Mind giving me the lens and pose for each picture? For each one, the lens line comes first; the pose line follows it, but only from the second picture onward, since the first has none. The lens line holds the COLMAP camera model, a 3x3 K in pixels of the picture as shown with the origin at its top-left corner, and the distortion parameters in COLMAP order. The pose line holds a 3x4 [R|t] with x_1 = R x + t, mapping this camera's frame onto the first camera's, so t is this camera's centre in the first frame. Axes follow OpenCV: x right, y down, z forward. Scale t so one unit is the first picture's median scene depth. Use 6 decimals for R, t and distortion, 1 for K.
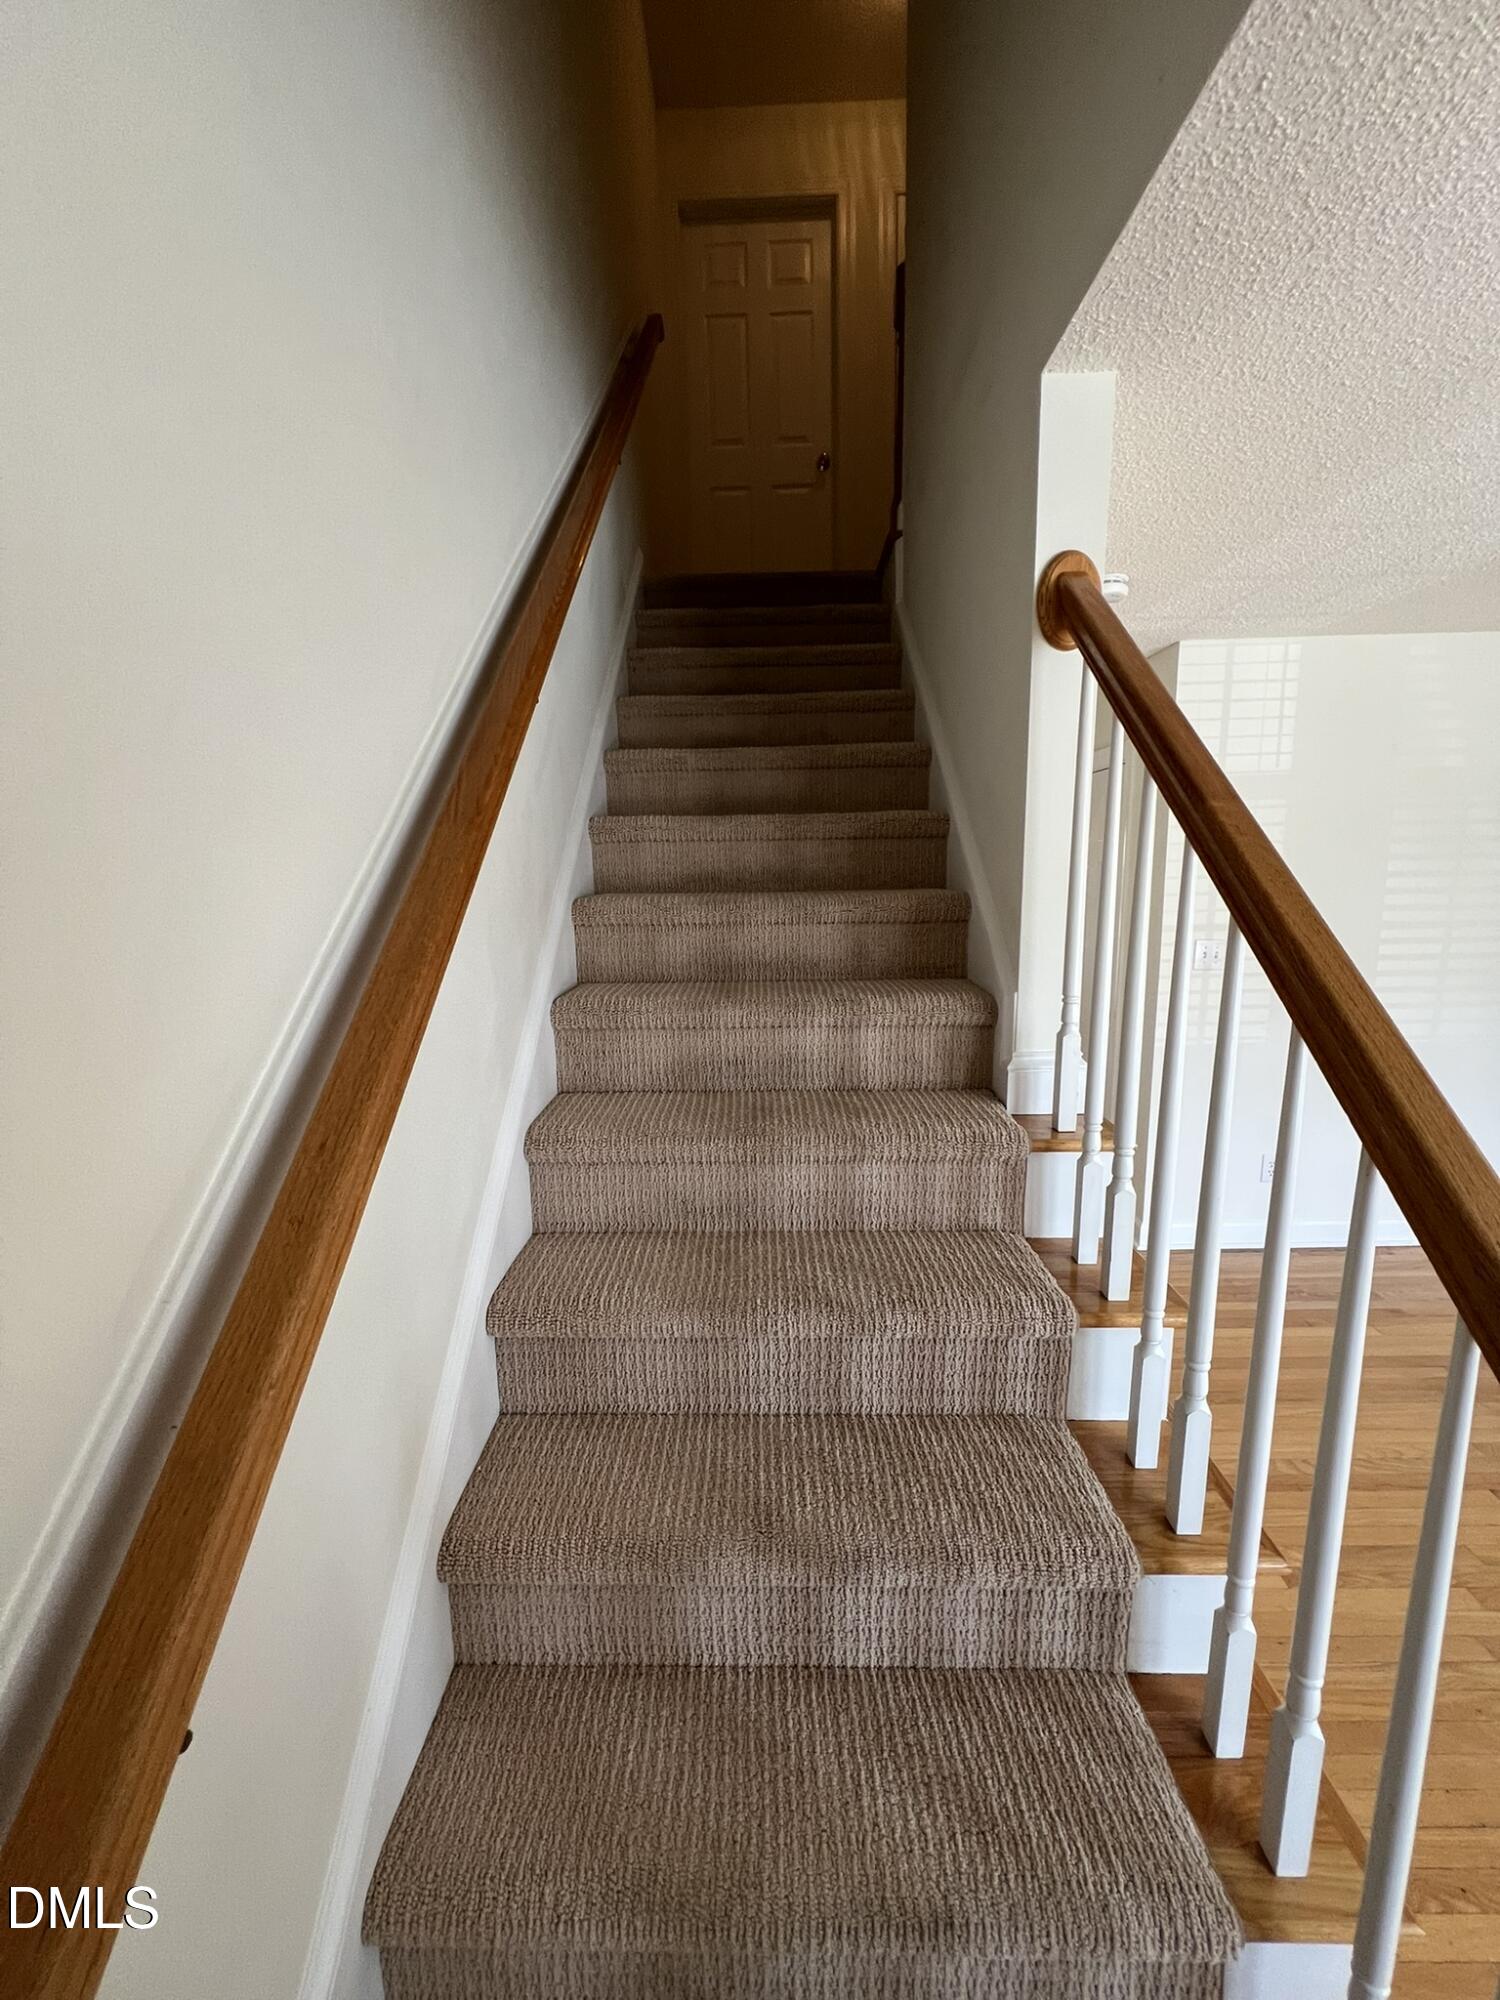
lens RADIAL K [[803.0, 0, 744.7], [0, 803.0, 1002.2], [0, 0, 1]] dist [-0.005360, 0.002335]
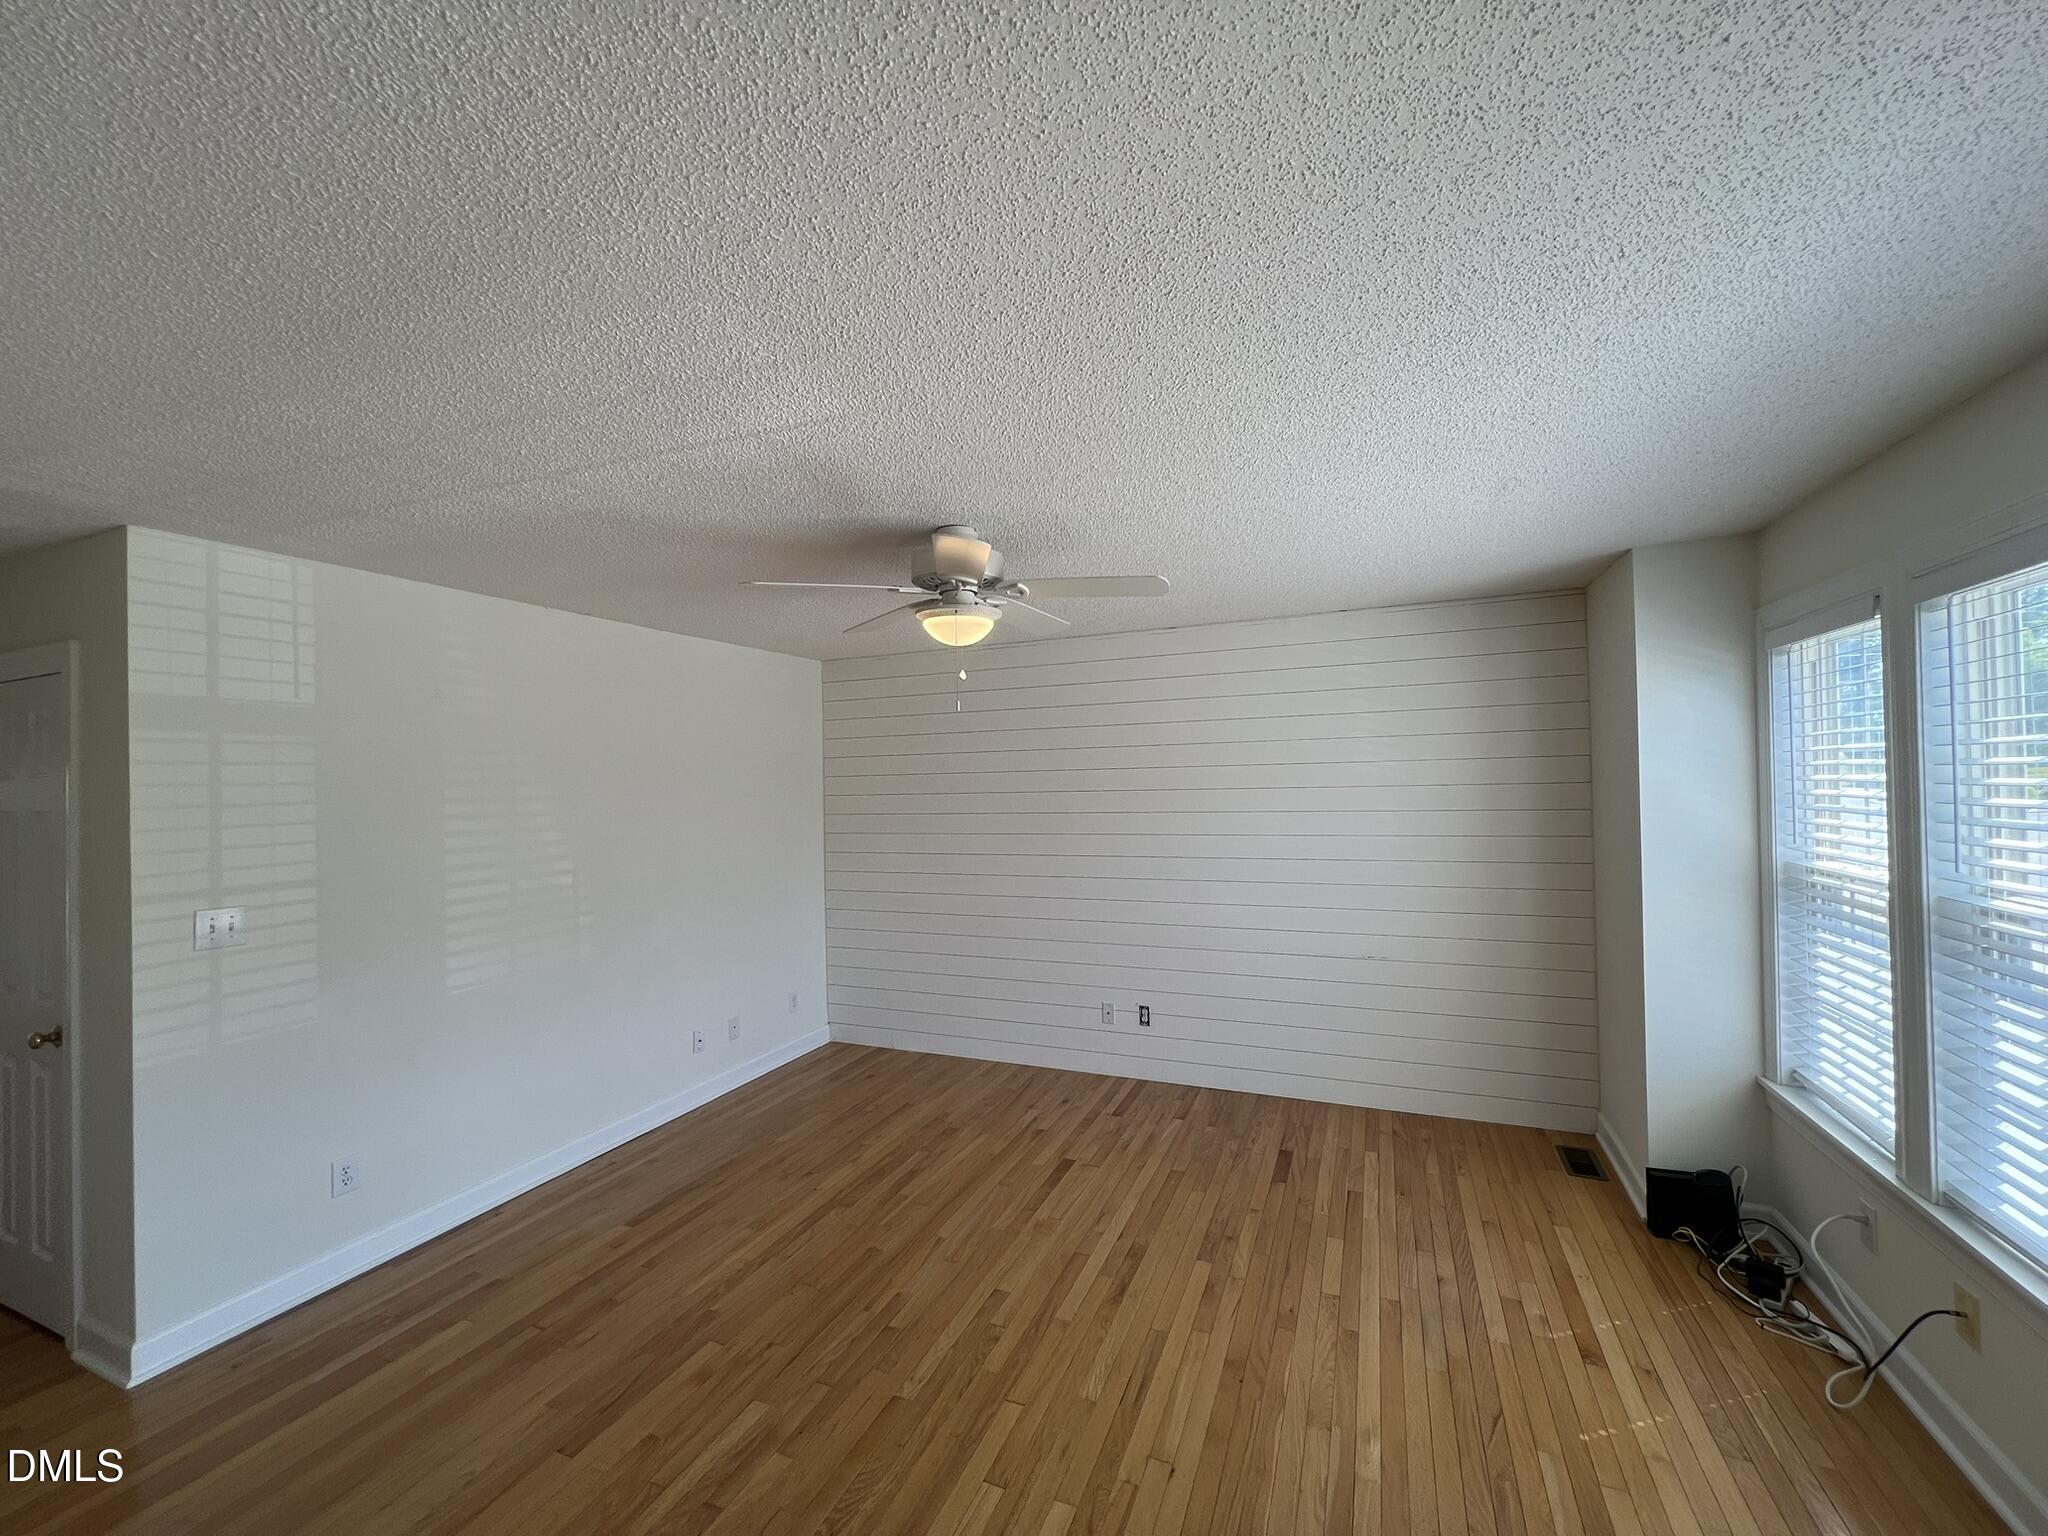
lens RADIAL K [[822.3, 0, 1029.6], [0, 822.3, 772.4], [0, 0, 1]] dist [-0.005360, 0.002335]
pose [[0.370118, 0.023619, 0.928685, 0.140697], [0.170587, 0.980950, -0.092934, 0.000064], [-0.913188, 0.192818, 0.359038, -0.020536]]
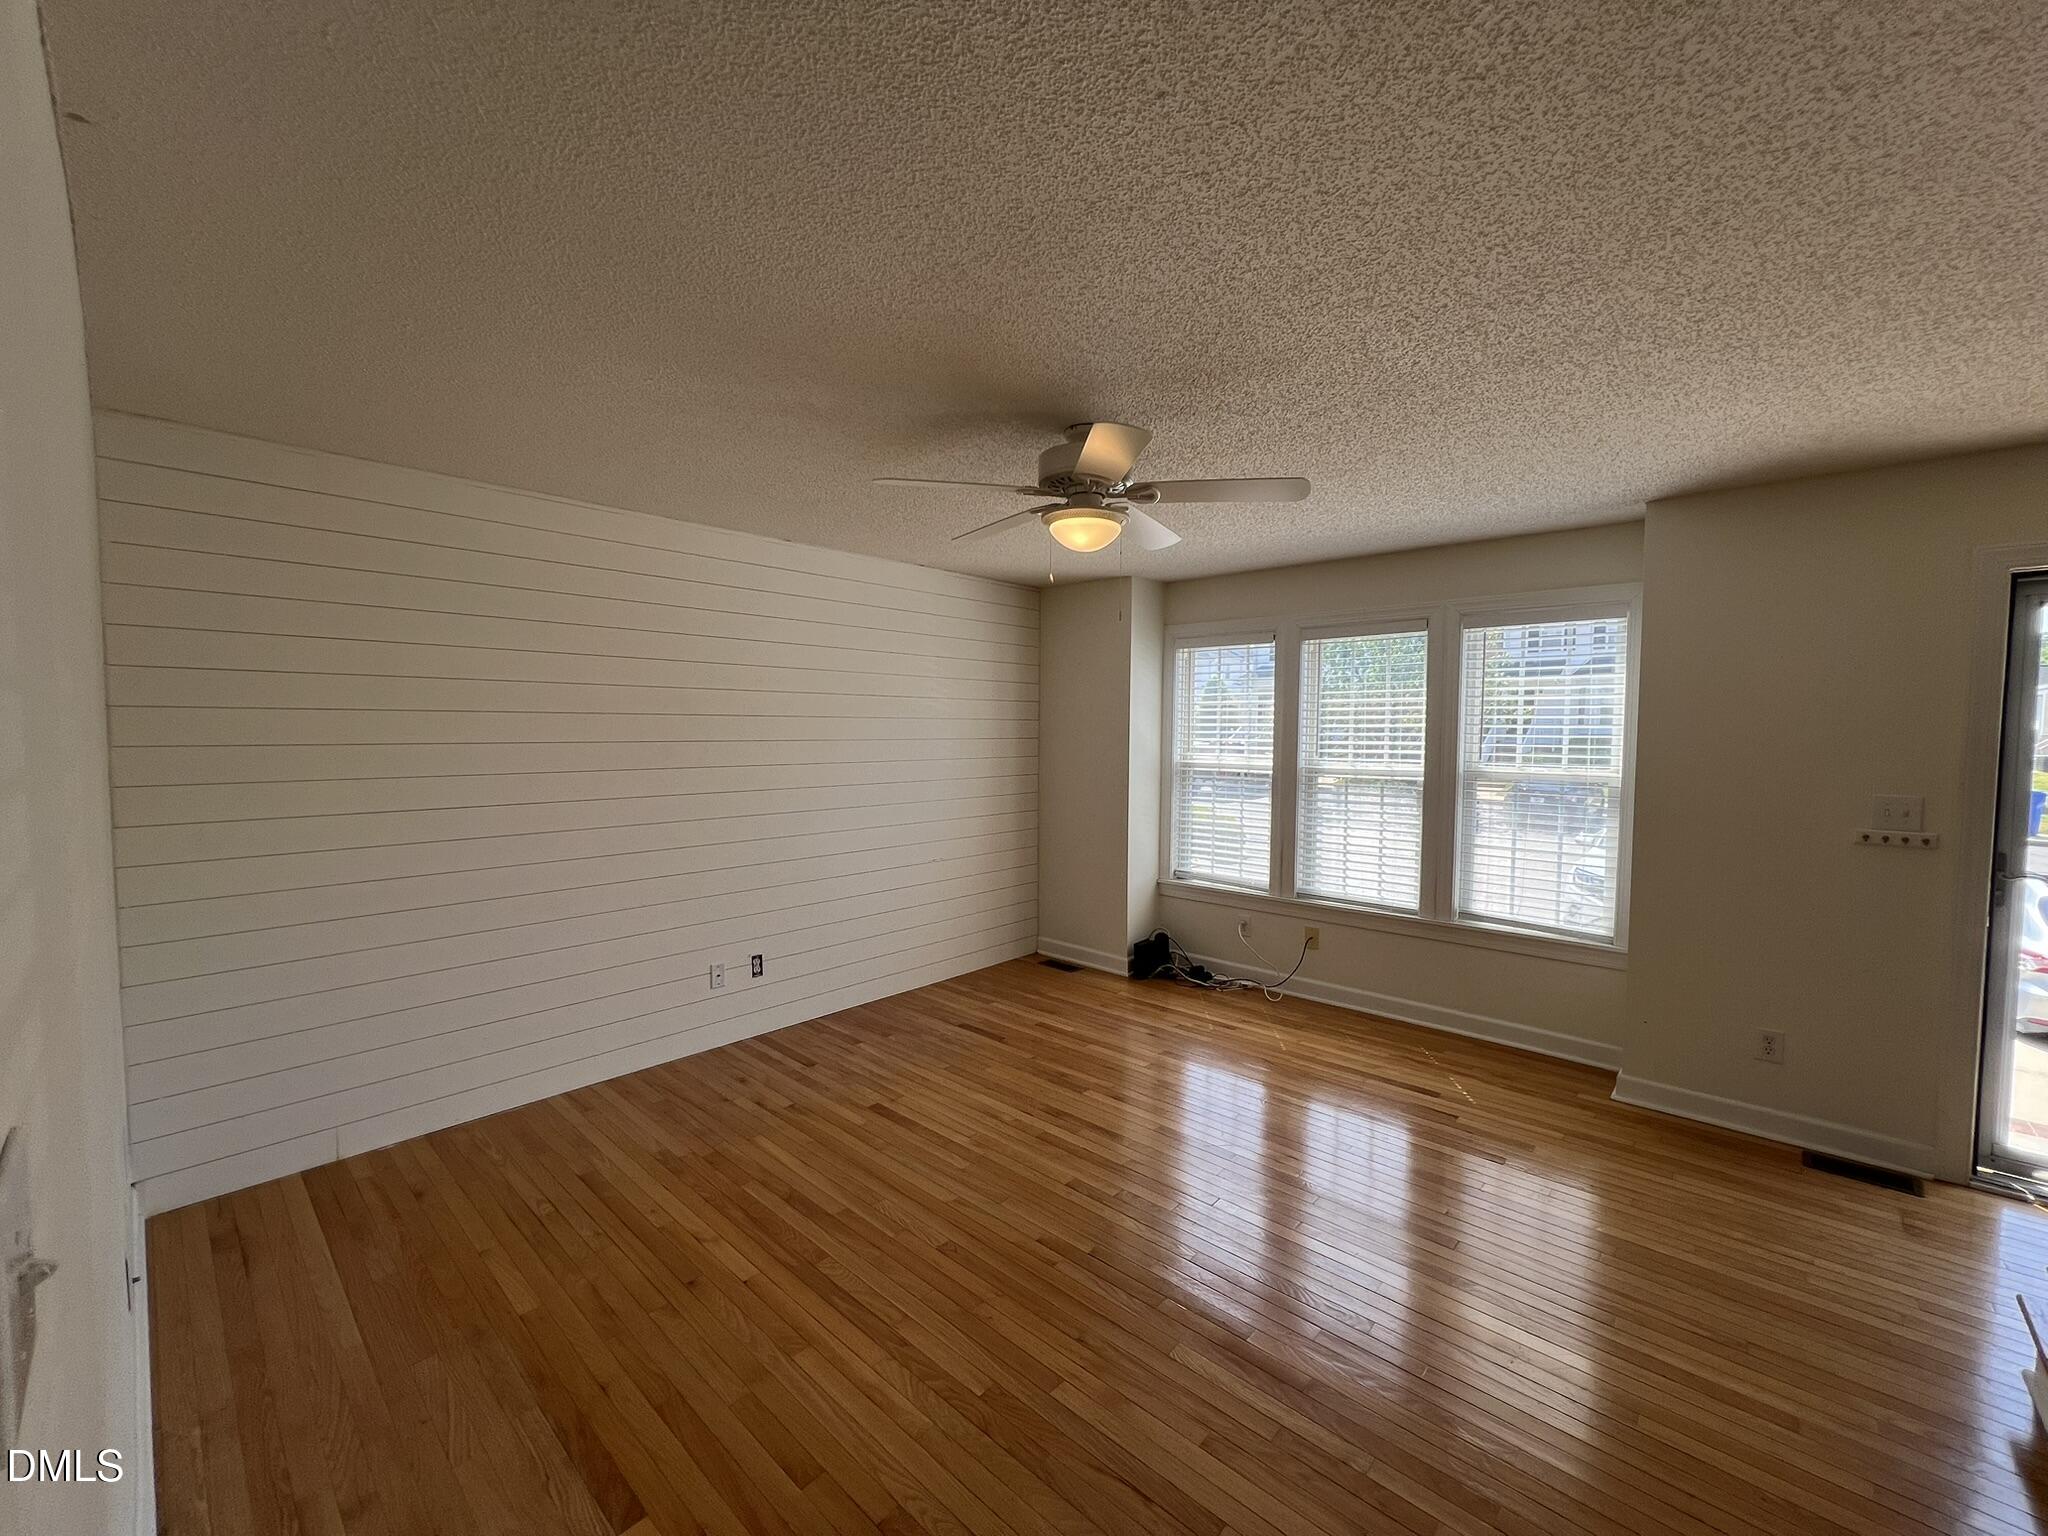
lens RADIAL K [[822.3, 0, 1029.5], [0, 822.3, 767.0], [0, 0, 1]] dist [-0.005360, 0.002335]
pose [[-0.754592, -0.015767, 0.656005, 0.391745], [0.119462, 0.979704, 0.160962, -0.148207], [-0.645228, 0.199828, -0.737393, 1.023088]]
